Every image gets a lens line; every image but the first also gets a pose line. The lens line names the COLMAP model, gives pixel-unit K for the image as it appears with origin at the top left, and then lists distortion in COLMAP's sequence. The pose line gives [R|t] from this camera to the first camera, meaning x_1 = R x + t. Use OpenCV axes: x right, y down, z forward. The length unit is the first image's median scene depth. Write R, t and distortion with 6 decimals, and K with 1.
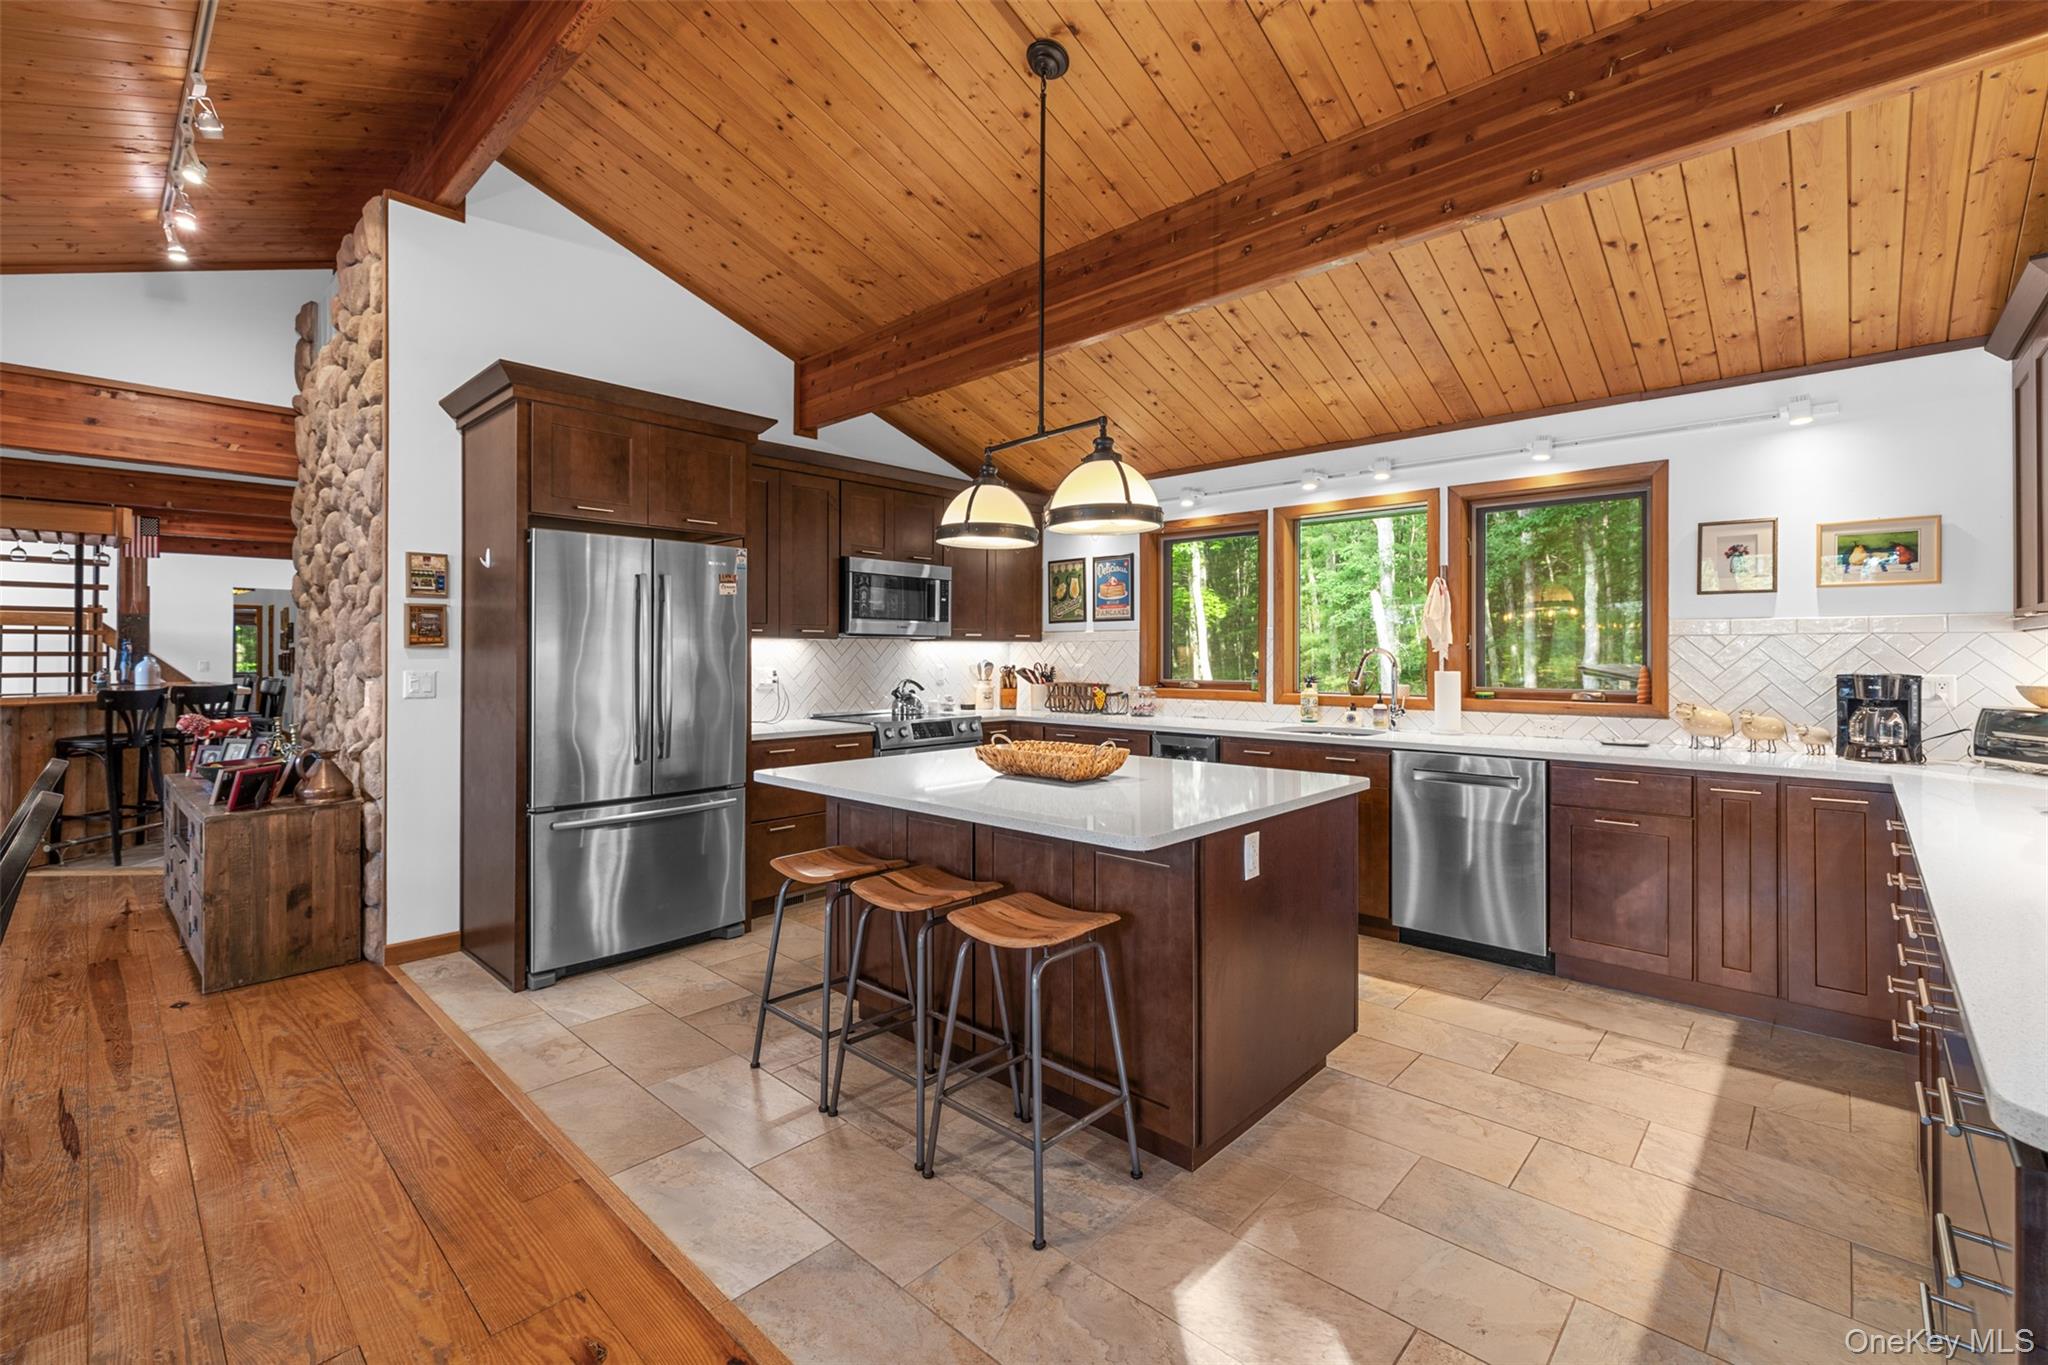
lens RADIAL K [[877.0, 0, 1033.6], [0, 877.0, 659.7], [0, 0, 1]] dist [-0.001798, -0.000175]
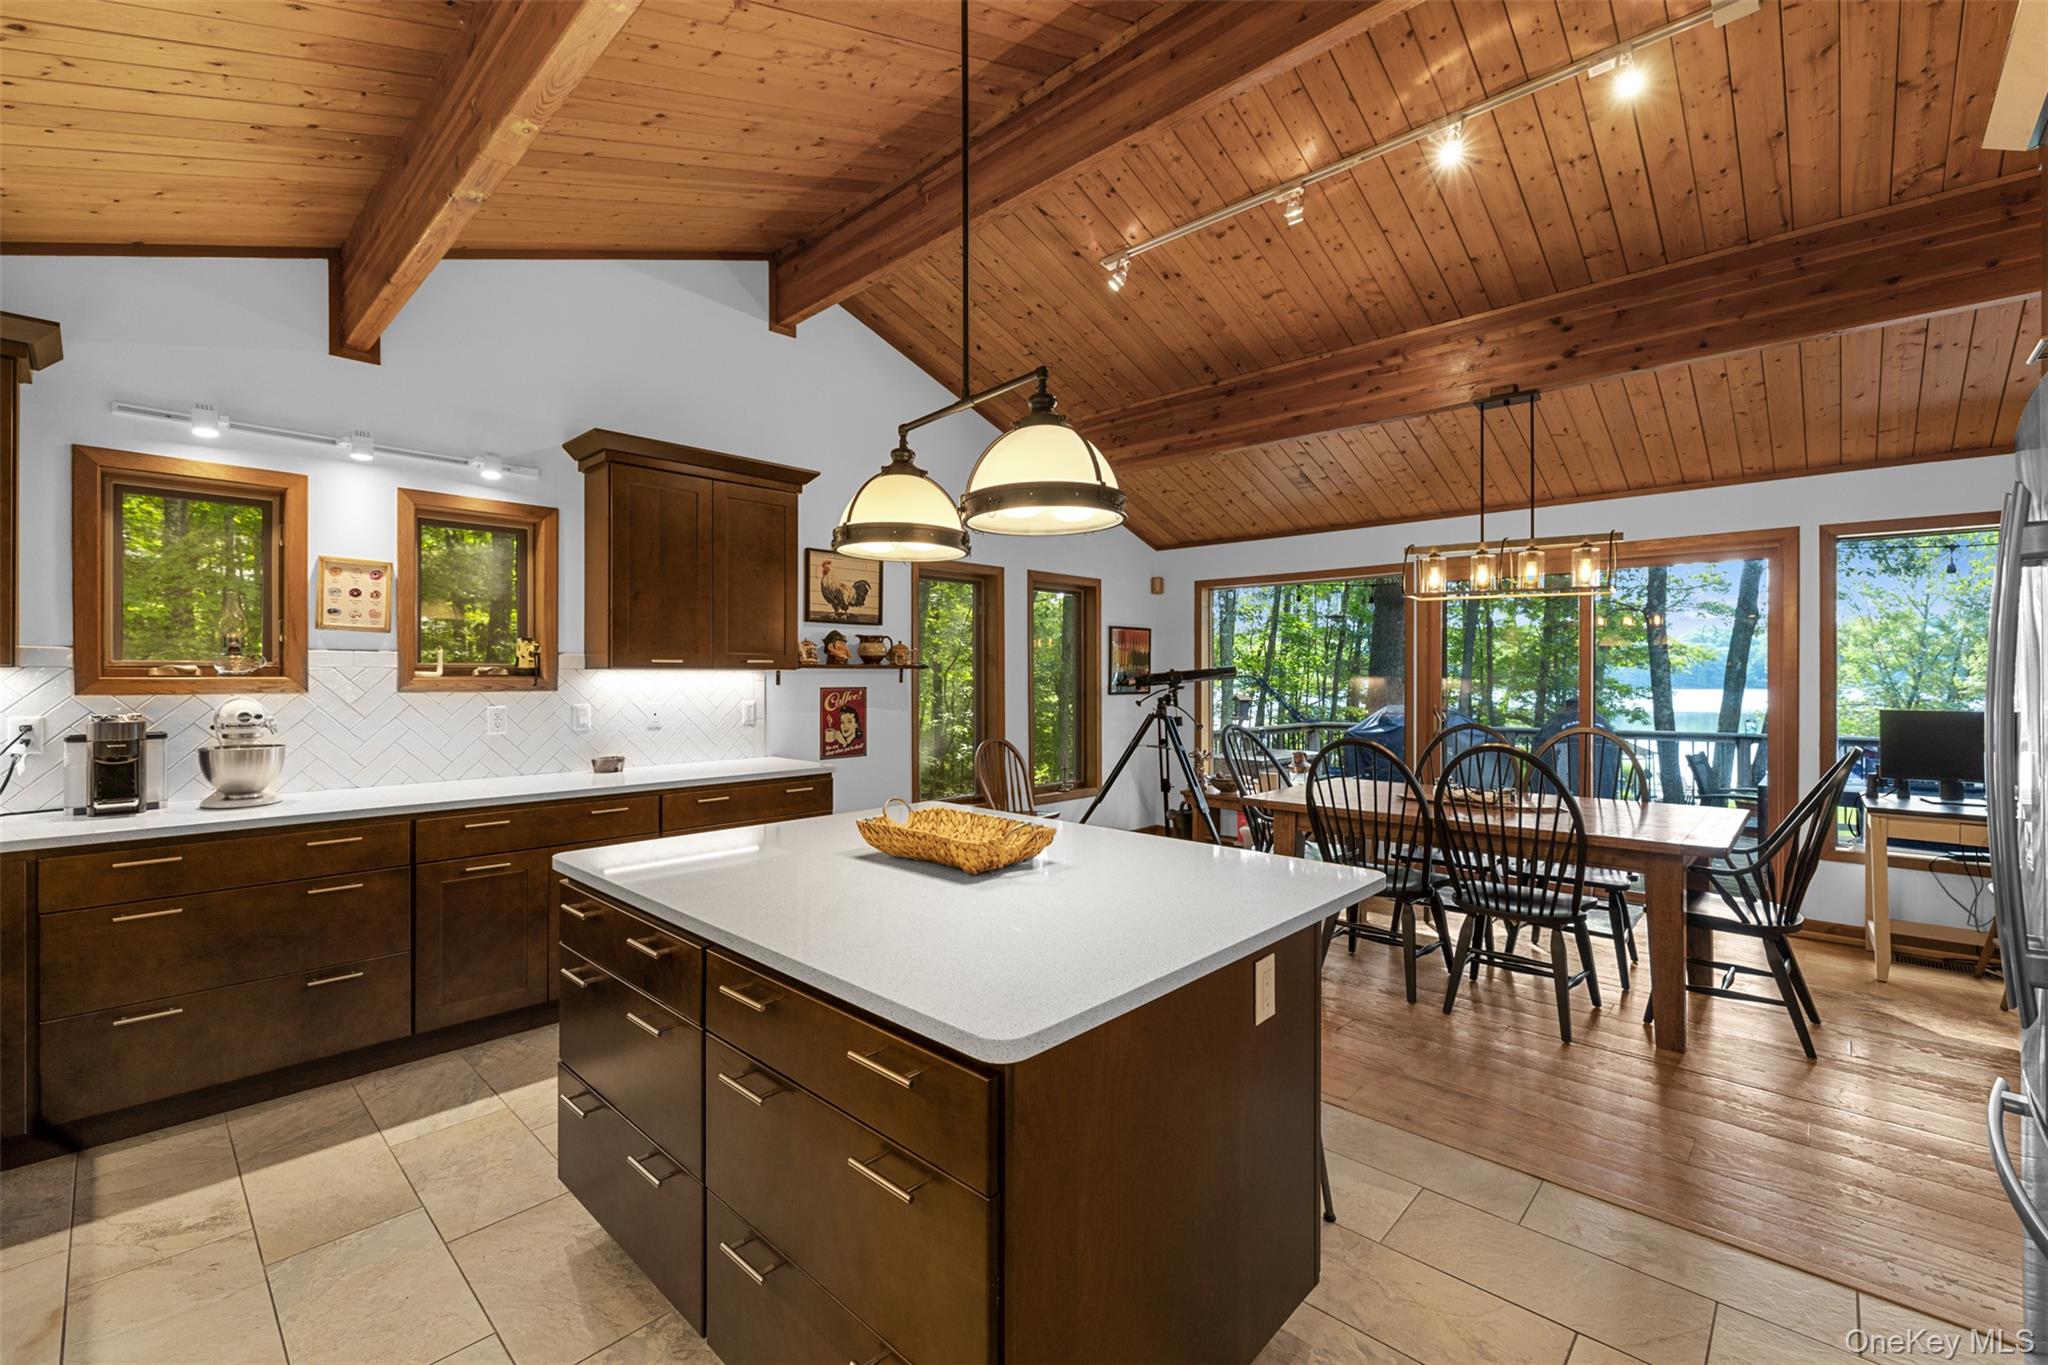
lens RADIAL K [[865.7, 0, 1020.4], [0, 865.7, 667.5], [0, 0, 1]] dist [-0.001358, -0.000117]
pose [[-0.999941, -0.001680, 0.010748, -0.046121], [-0.001732, 0.999987, -0.004855, -0.032098], [-0.010740, -0.004874, -0.999930, 1.720264]]
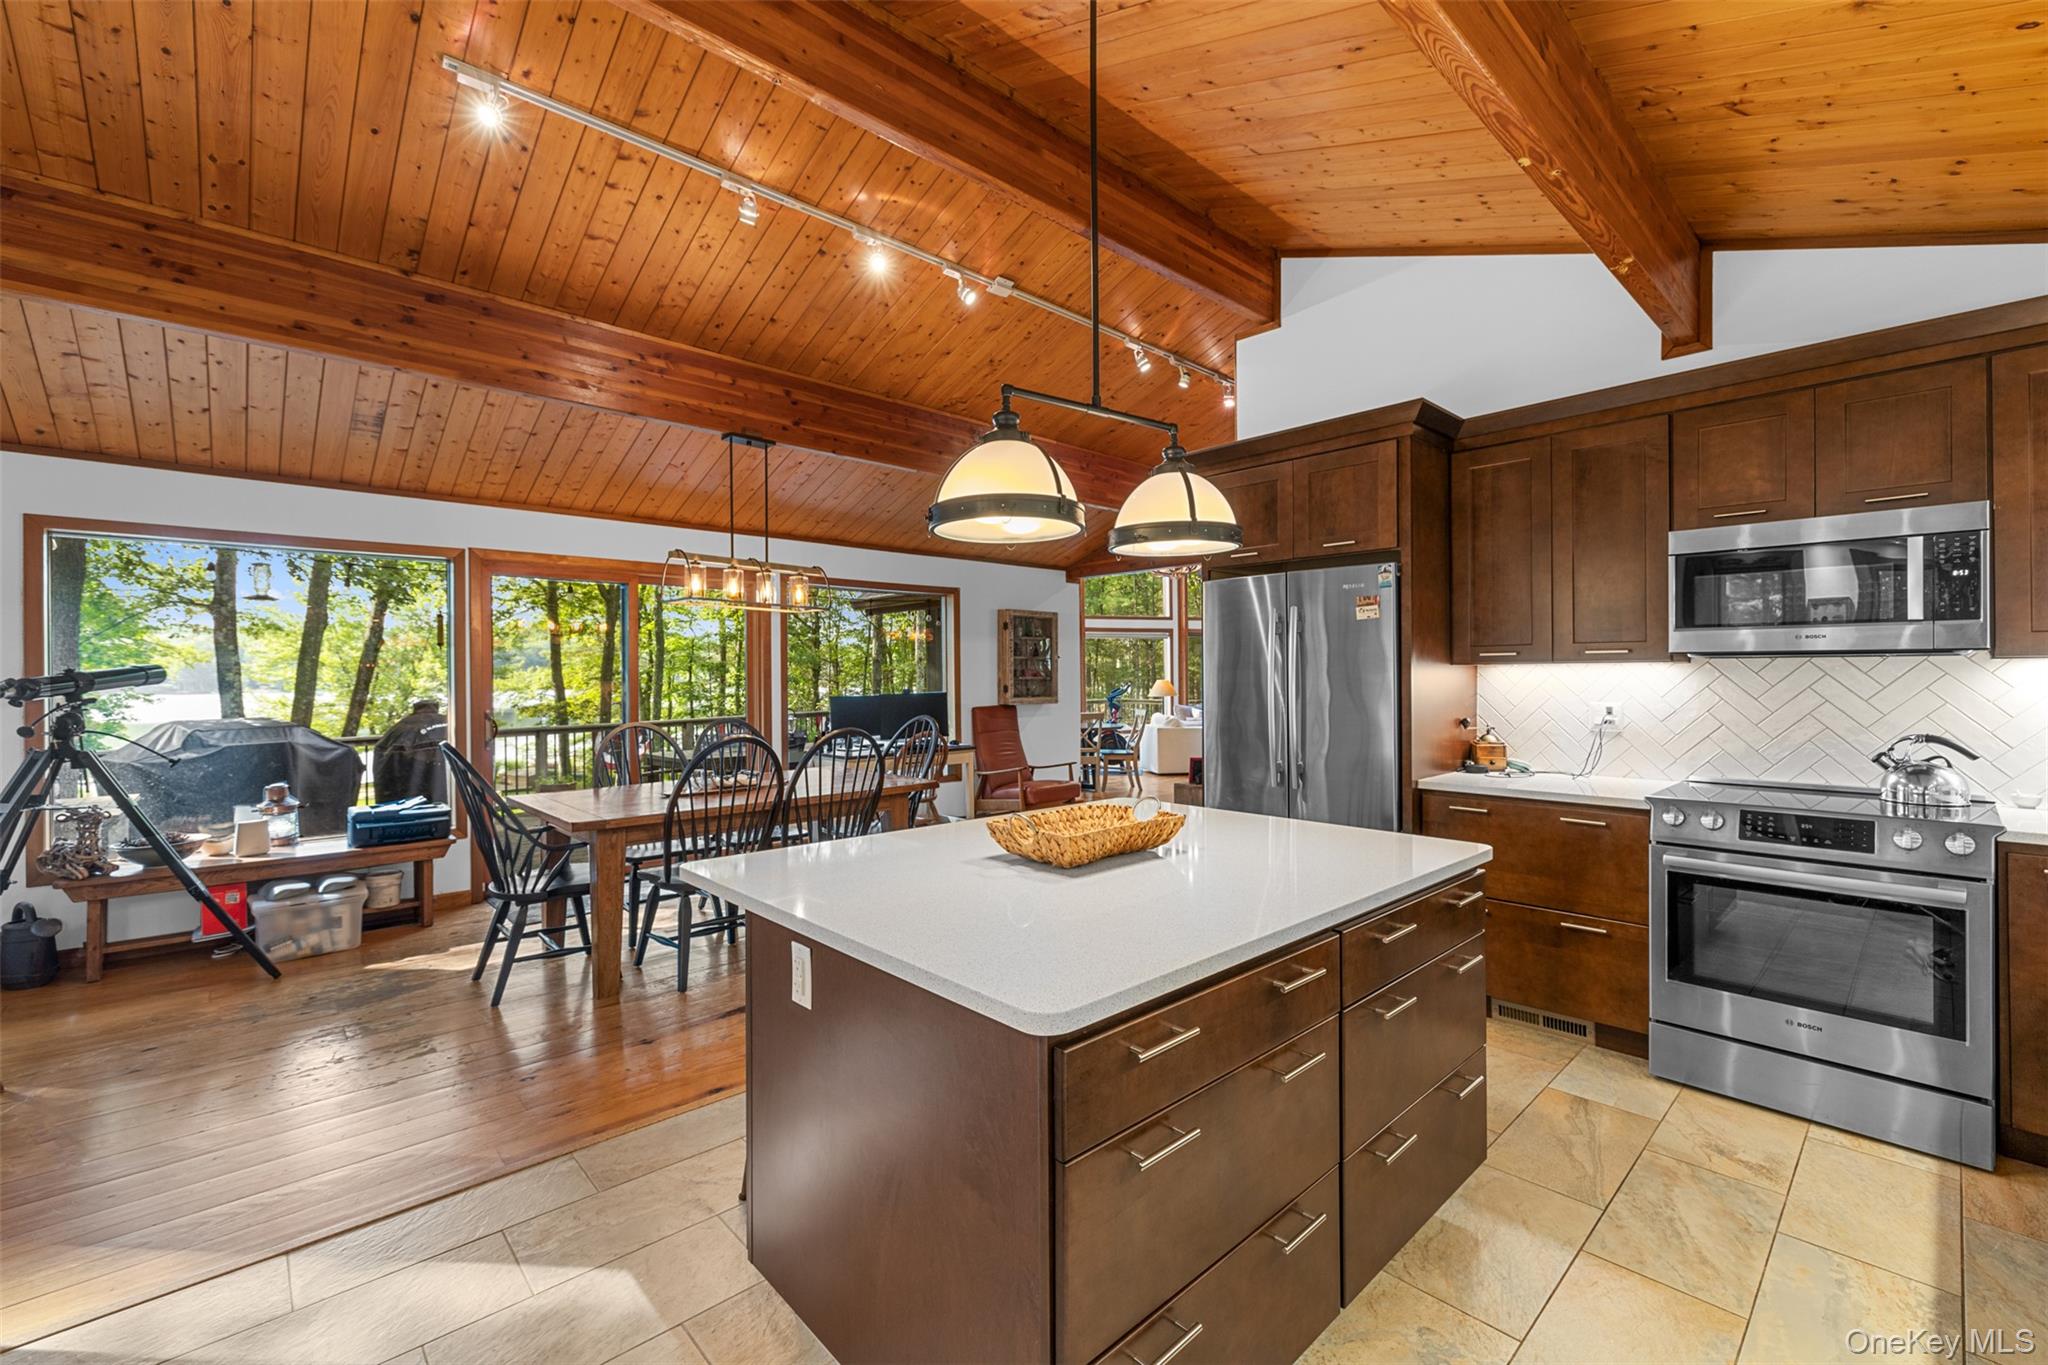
lens RADIAL K [[877.0, 0, 1033.6], [0, 877.0, 659.7], [0, 0, 1]] dist [-0.001798, -0.000175]
pose [[-0.056176, -0.018577, -0.998248, 0.762945], [0.001831, 0.999823, -0.018709, -0.024241], [0.998419, -0.002879, -0.056133, 0.987918]]
